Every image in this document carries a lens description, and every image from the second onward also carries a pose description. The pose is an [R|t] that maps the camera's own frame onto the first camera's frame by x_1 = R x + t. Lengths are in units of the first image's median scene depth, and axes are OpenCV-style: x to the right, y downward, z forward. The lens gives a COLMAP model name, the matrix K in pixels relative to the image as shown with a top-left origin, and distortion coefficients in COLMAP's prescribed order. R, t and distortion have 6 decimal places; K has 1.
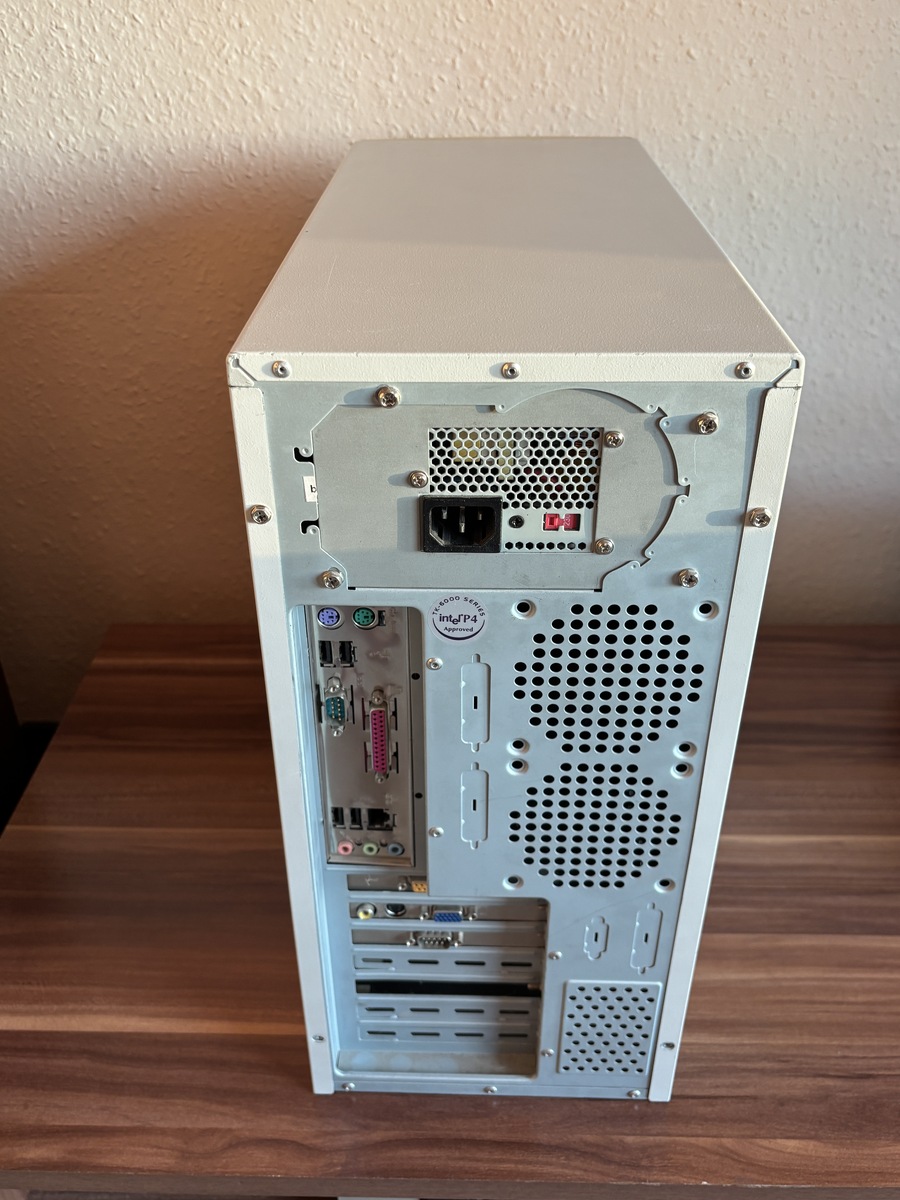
lens RADIAL K [[1079.2, 0, 442.8], [0, 1079.2, 608.6], [0, 0, 1]] dist [-0.007343, 0.000000]
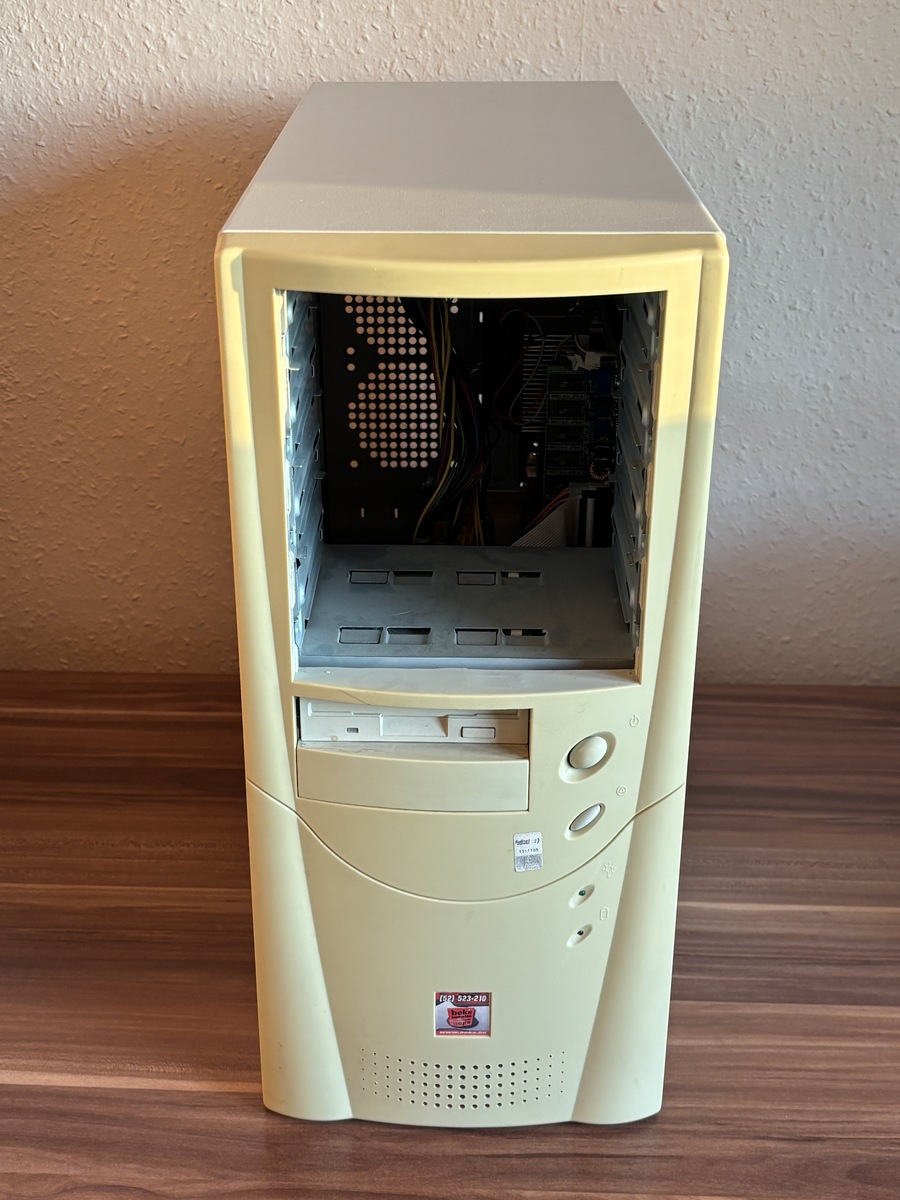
lens RADIAL K [[1589.7, 0, 452.0], [0, 1589.7, 598.3], [0, 0, 1]] dist [-0.039692, 0.000000]
pose [[0.999829, 0.018468, 0.000199, 0.070906], [-0.018309, 0.992554, -0.120420, 0.119224], [-0.002421, 0.120396, 0.992723, -0.213109]]
